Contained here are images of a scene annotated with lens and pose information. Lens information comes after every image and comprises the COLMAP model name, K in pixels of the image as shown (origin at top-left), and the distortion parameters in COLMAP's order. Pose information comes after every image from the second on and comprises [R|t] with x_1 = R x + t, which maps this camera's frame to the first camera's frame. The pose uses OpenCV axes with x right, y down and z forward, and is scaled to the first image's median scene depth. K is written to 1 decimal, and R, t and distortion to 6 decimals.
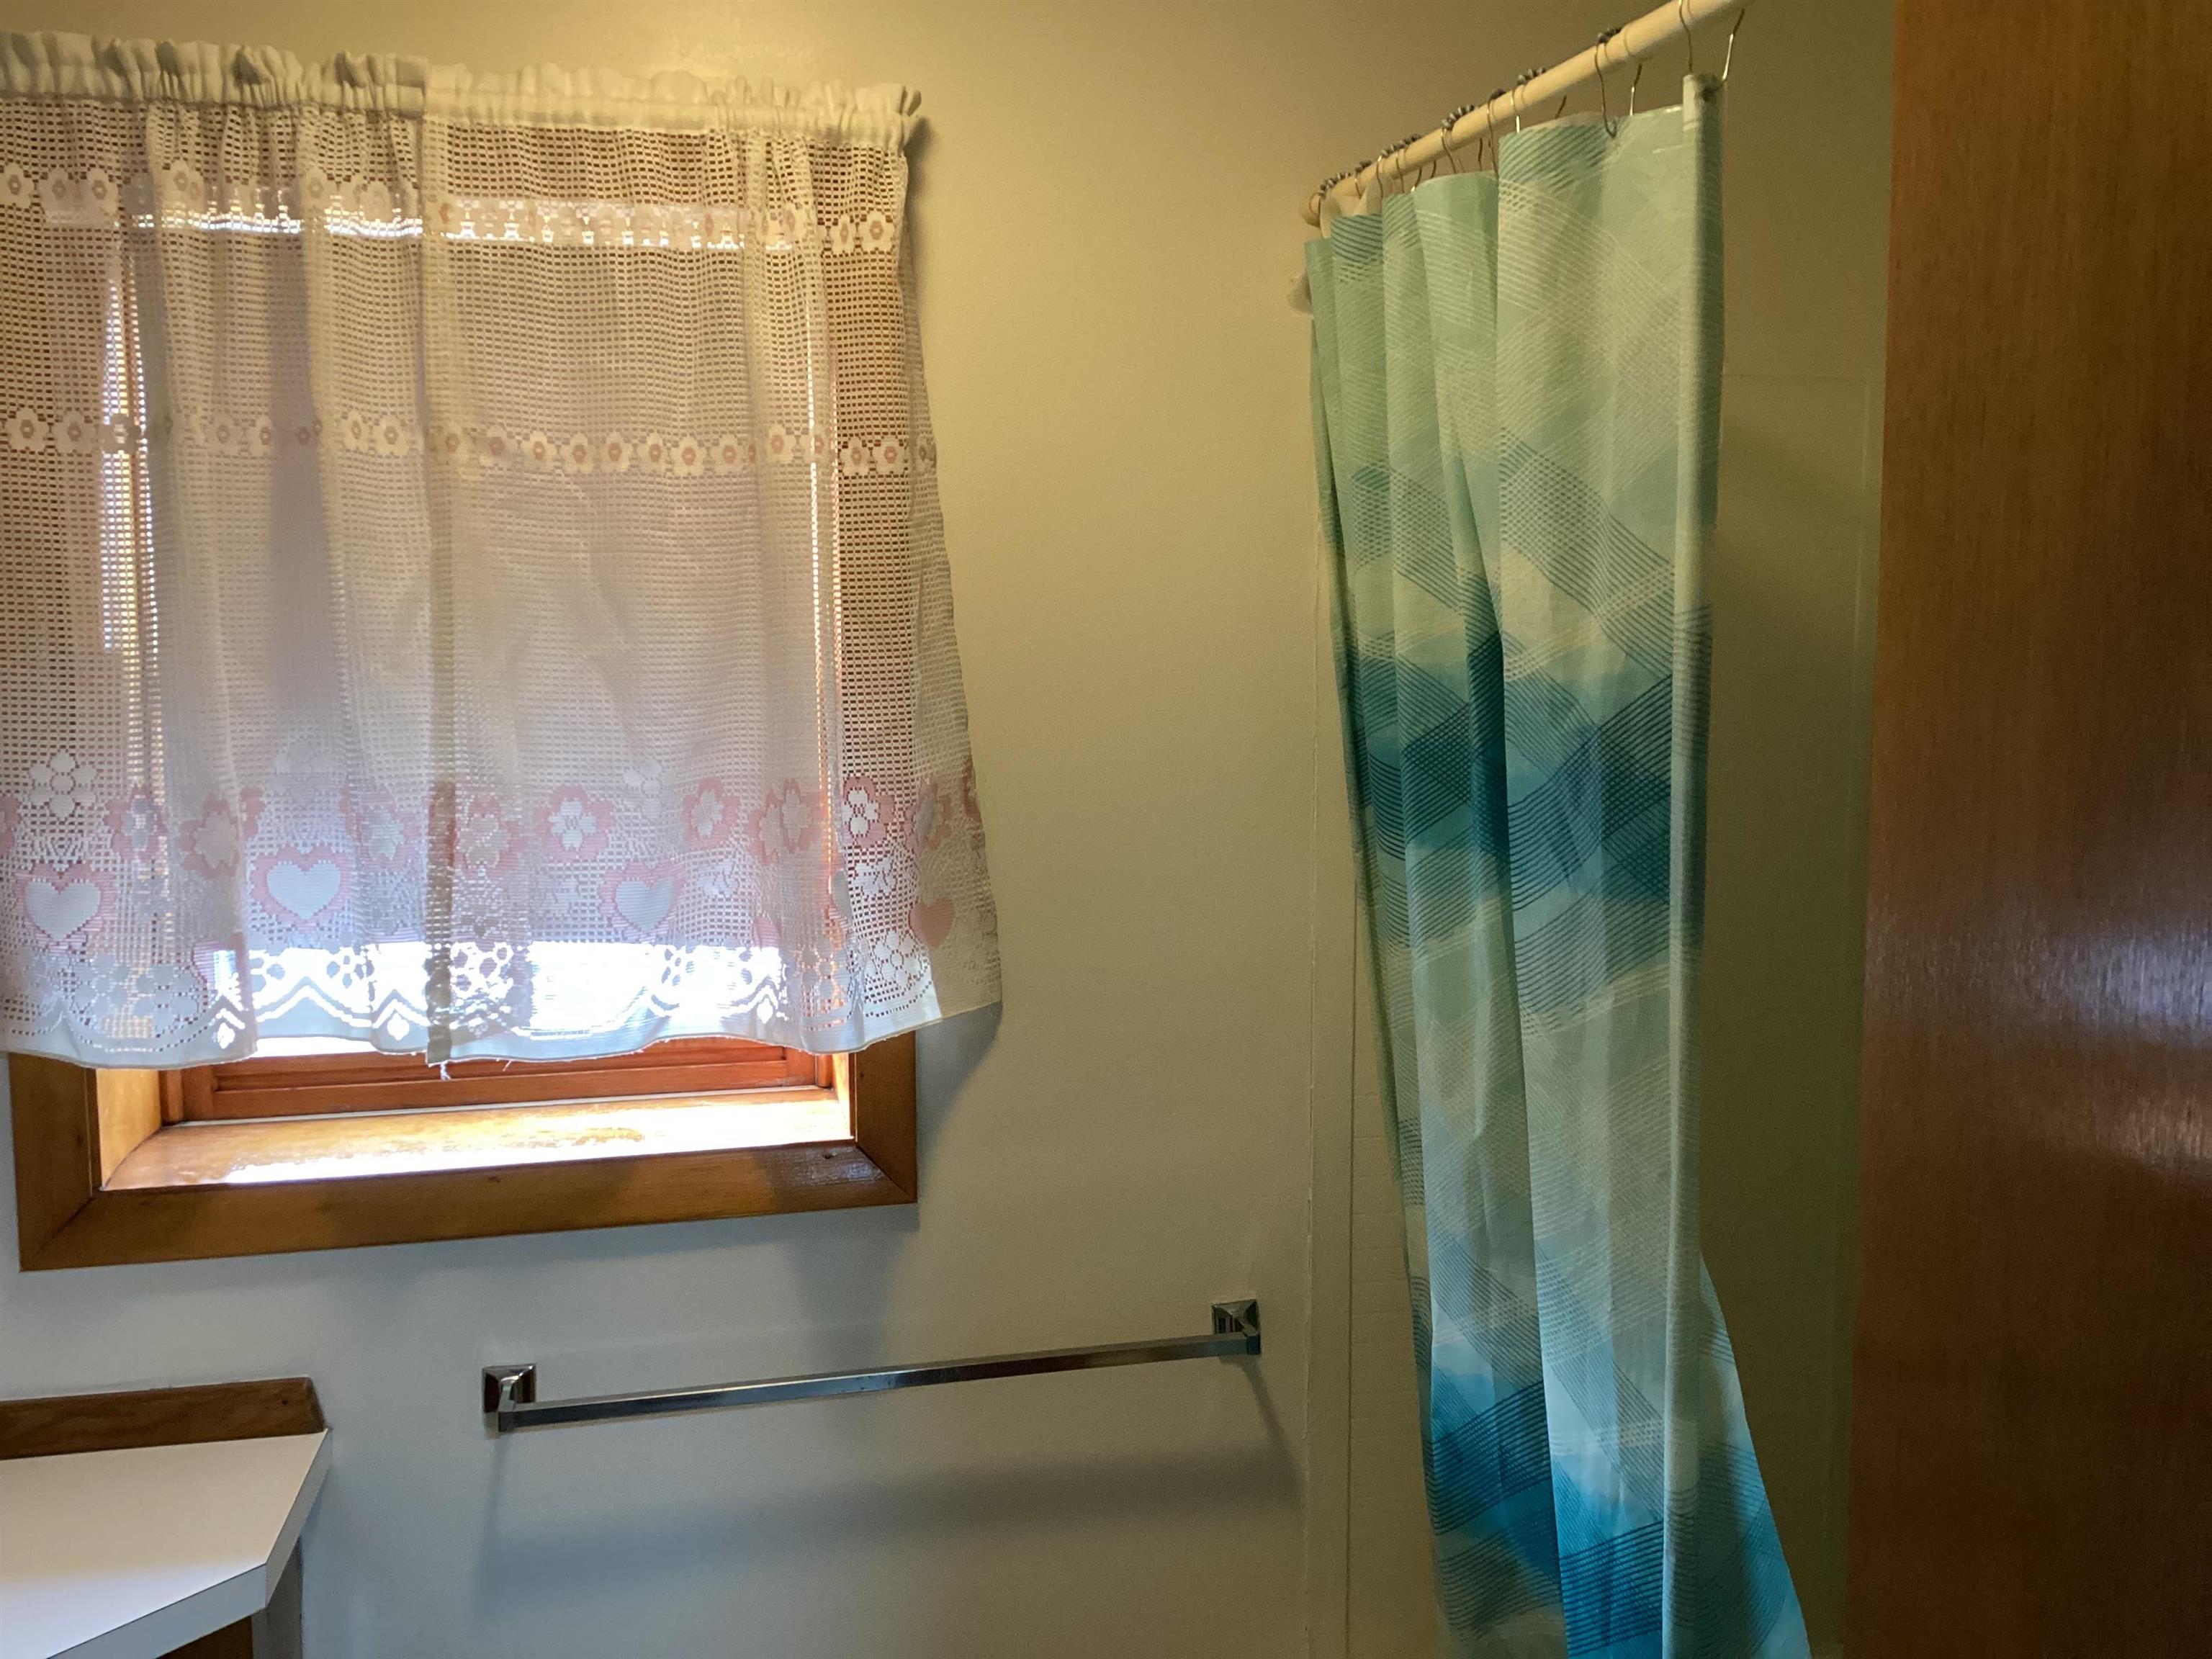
lens RADIAL K [[1983.0, 0, 1103.0], [0, 1983.0, 847.1], [0, 0, 1]] dist [0.114696, -0.194420]
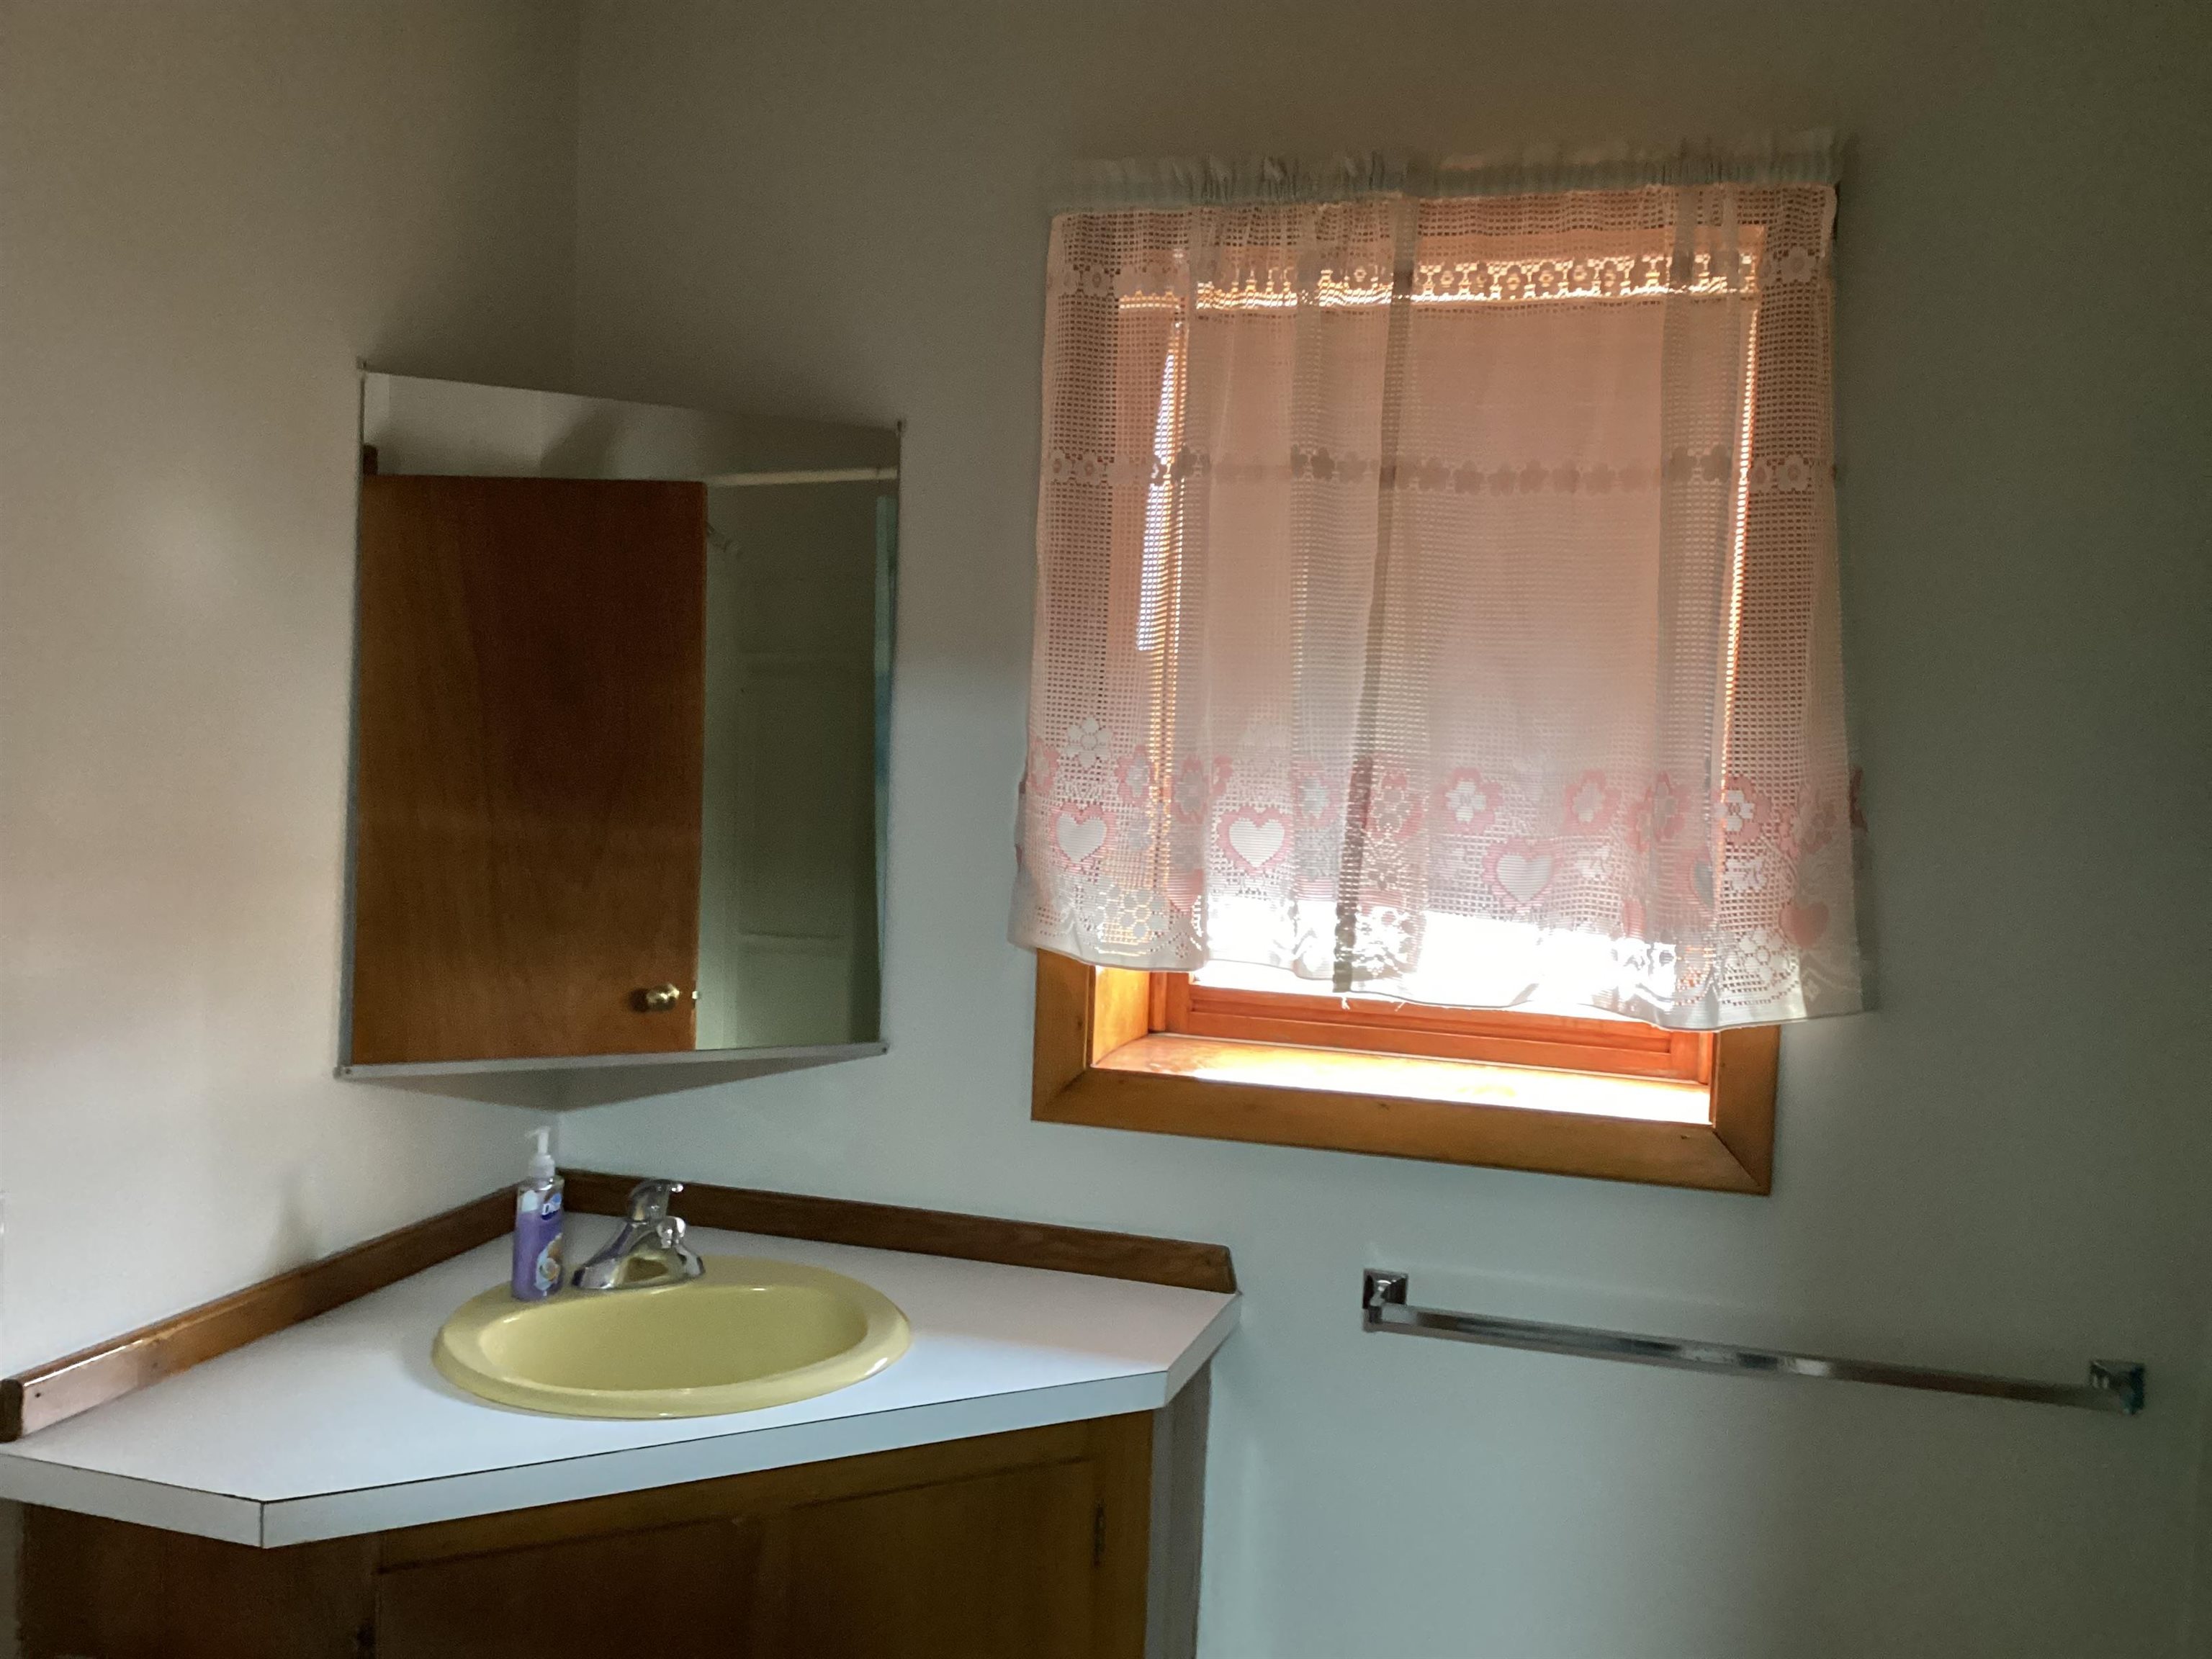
lens RADIAL K [[1983.0, 0, 1103.0], [0, 1983.0, 847.1], [0, 0, 1]] dist [0.114696, -0.194420]
pose [[0.871475, 0.078126, -0.484178, 0.105074], [-0.089601, 0.995978, -0.000566, 0.033330], [0.482186, 0.043876, 0.874969, -0.097561]]
